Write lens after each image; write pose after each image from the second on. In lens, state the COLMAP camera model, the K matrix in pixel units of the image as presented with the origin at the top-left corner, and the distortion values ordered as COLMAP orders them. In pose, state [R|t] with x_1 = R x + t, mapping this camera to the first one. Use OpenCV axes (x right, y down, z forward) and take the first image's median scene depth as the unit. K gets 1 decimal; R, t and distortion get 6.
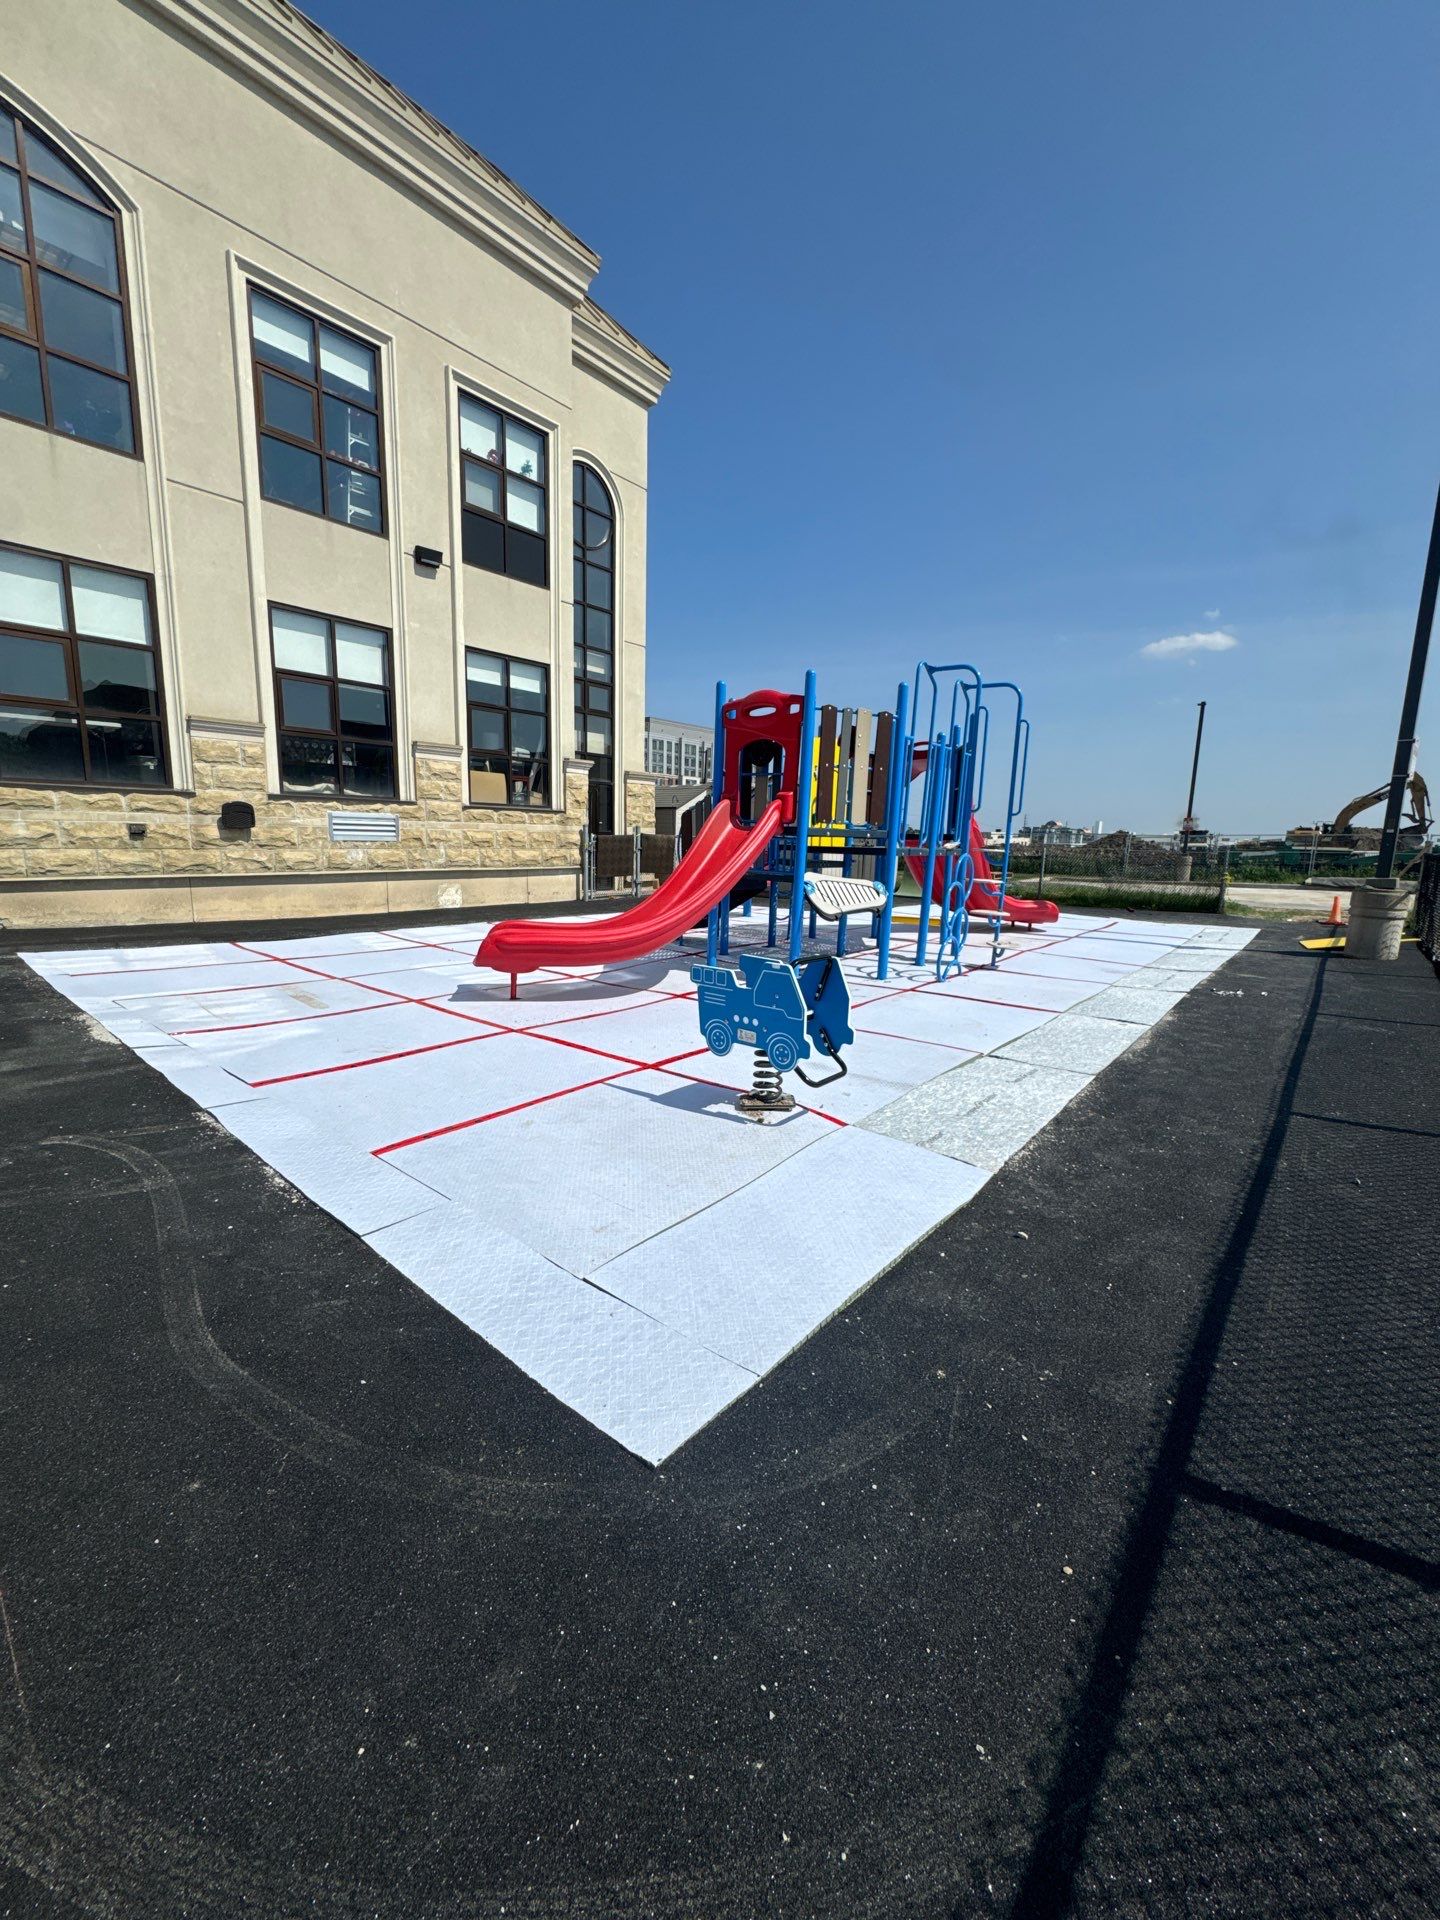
lens RADIAL K [[771.2, 0, 720.0], [0, 771.2, 960.0], [0, 0, 1]] dist [-0.000177, 0.000003]
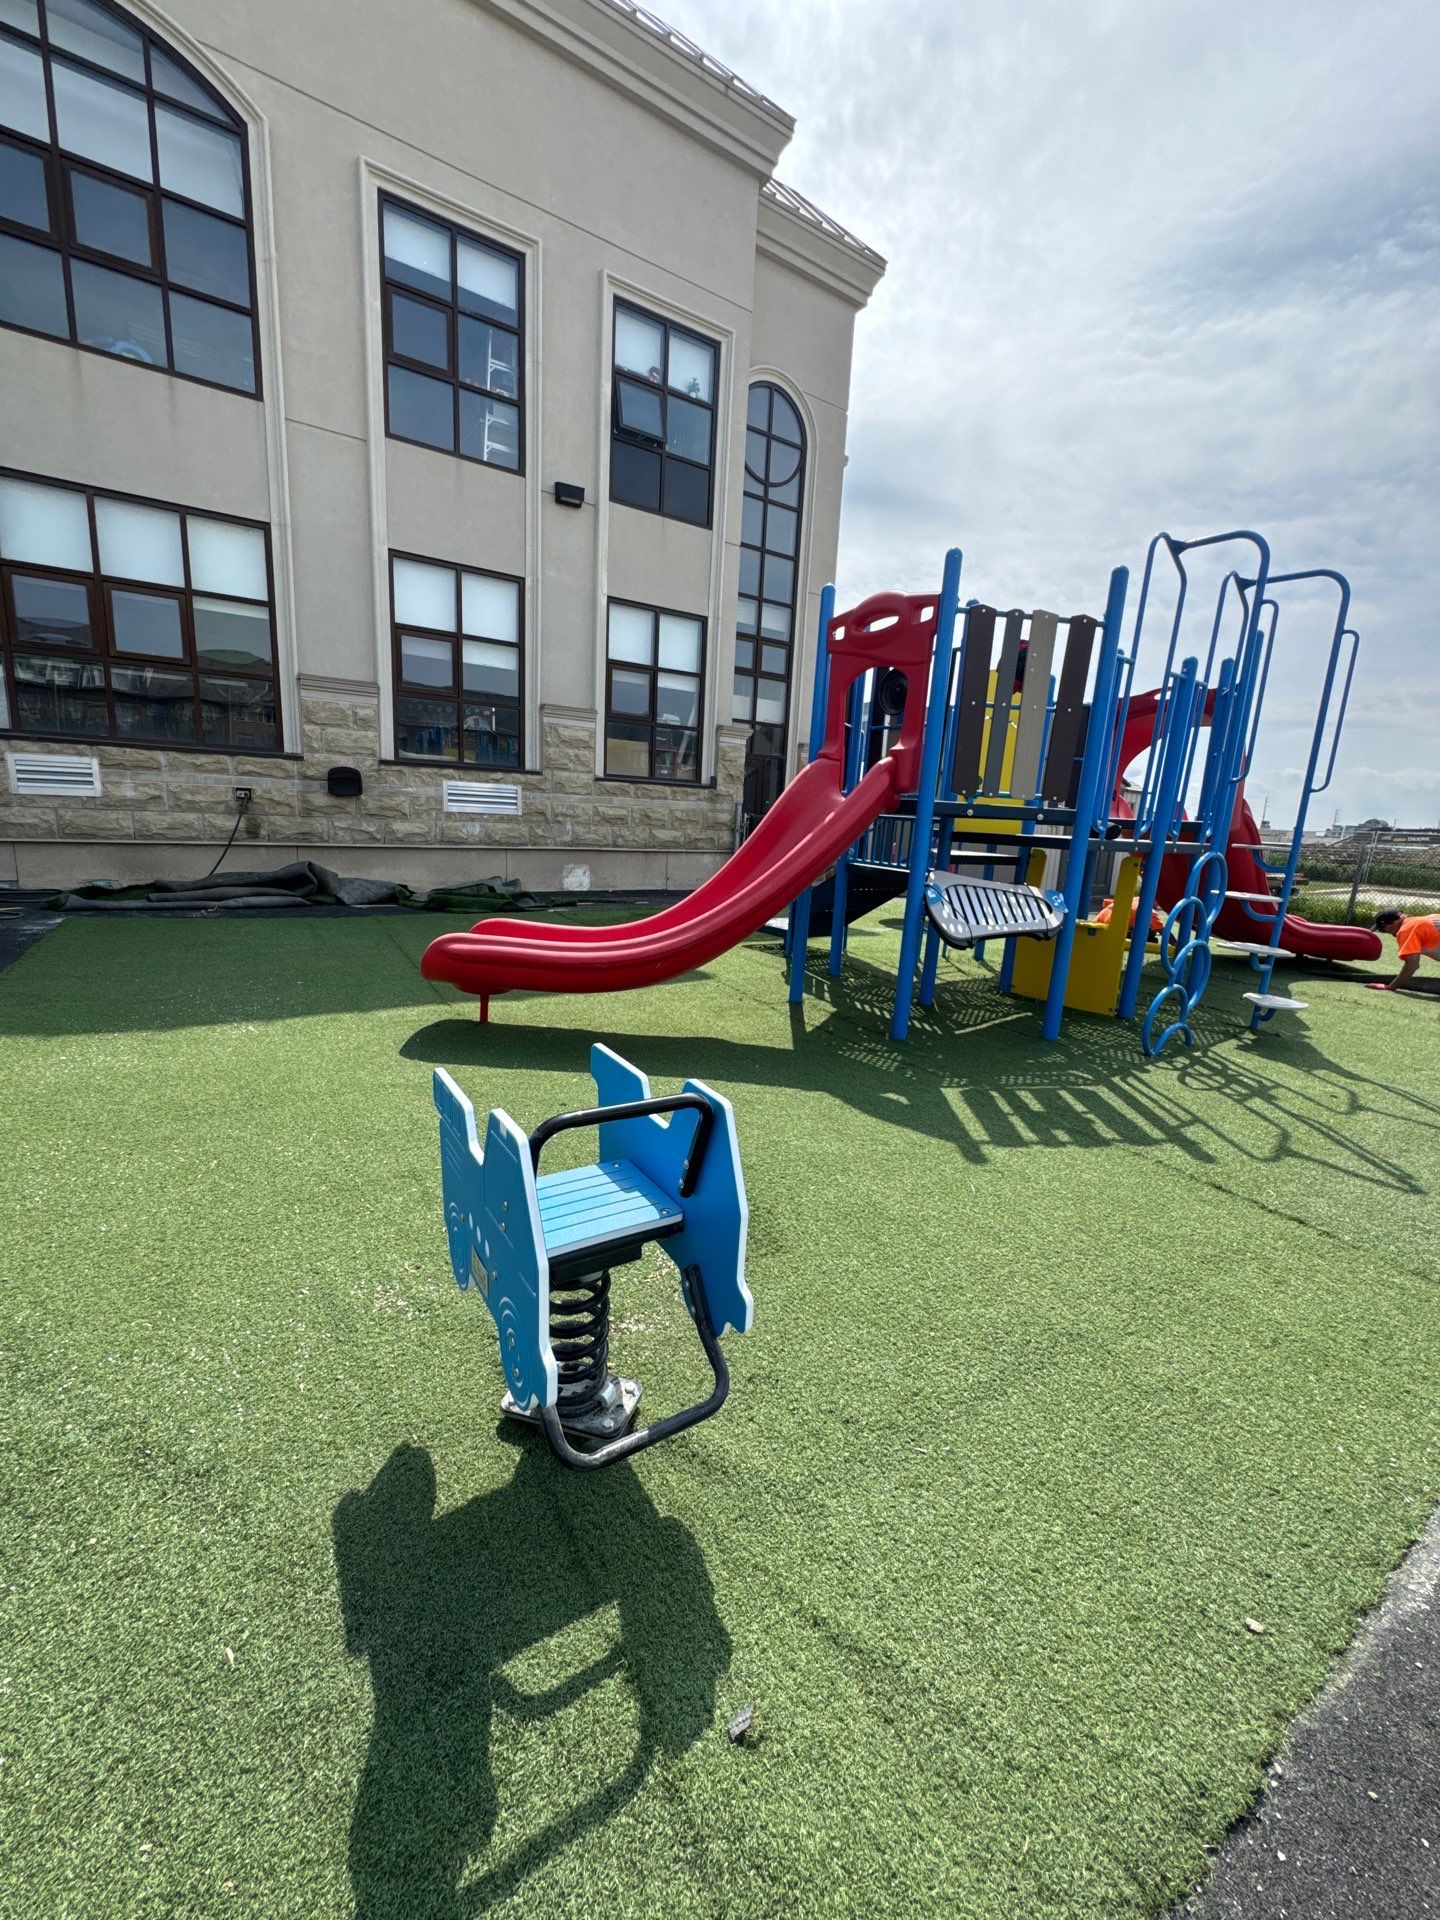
lens RADIAL K [[771.2, 0, 720.0], [0, 771.2, 960.0], [0, 0, 1]] dist [-0.000177, 0.000003]
pose [[0.956559, 0.077582, -0.281028, 0.086951], [-0.072508, 0.996963, 0.028425, -0.029880], [0.282380, -0.006813, 0.959279, 0.217154]]
